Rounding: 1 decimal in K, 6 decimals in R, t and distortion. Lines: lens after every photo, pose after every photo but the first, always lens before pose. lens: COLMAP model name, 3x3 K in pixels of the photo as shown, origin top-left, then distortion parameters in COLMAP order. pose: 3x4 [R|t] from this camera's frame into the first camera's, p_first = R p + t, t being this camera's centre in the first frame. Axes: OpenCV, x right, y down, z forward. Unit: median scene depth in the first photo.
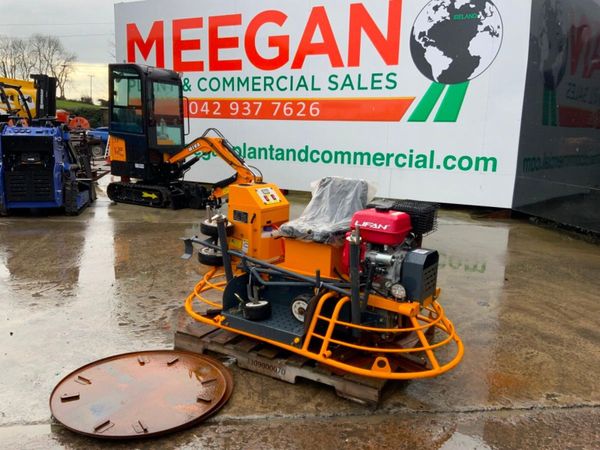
lens RADIAL K [[498.3, 0, 302.4], [0, 498.3, 224.6], [0, 0, 1]] dist [0.064031, -0.003622]
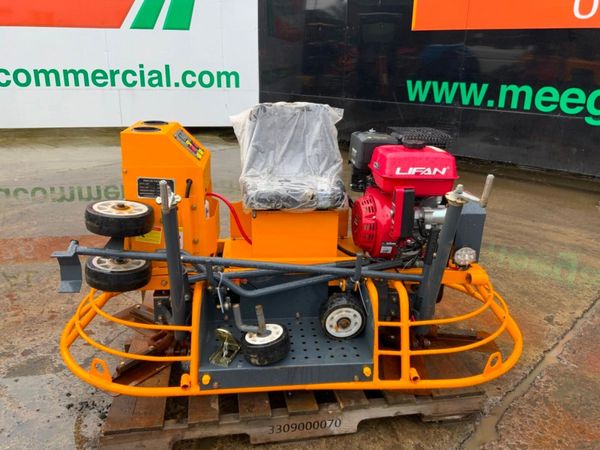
lens RADIAL K [[497.2, 0, 301.8], [0, 497.2, 225.0], [0, 0, 1]] dist [0.061723, -0.108427]
pose [[0.778458, -0.214936, 0.589751, -0.331366], [0.119111, 0.973058, 0.197410, -0.066348], [-0.616292, -0.083430, 0.783086, 0.468924]]
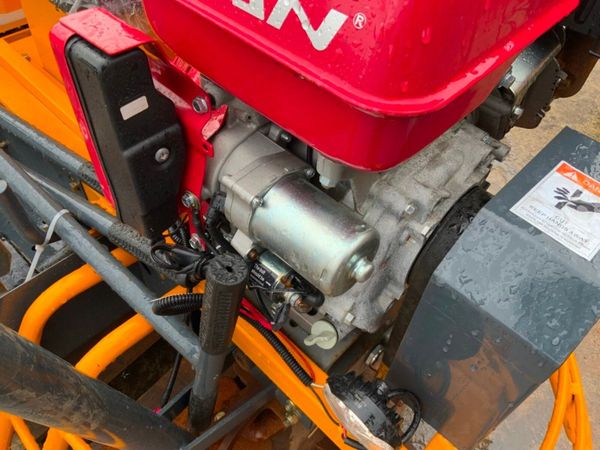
lens RADIAL K [[497.8, 0, 301.9], [0, 497.8, 226.1], [0, 0, 1]] dist [0.065243, -0.114173]
pose [[0.985930, 0.142548, -0.087310, 0.143692], [-0.057415, 0.779309, 0.624004, -0.022824], [0.156992, -0.610212, 0.776528, 0.725874]]
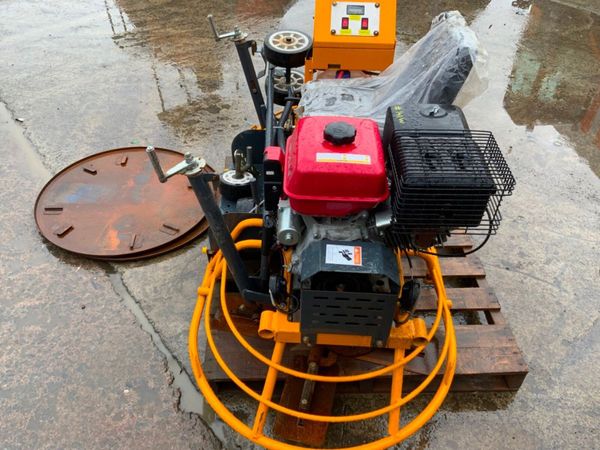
lens RADIAL K [[497.8, 0, 301.9], [0, 497.8, 226.1], [0, 0, 1]] dist [0.065243, -0.114173]
pose [[0.519013, 0.555013, -0.650066, 0.414696], [-0.164938, 0.811255, 0.560946, -0.181577], [0.838702, -0.183918, 0.512595, 0.616595]]
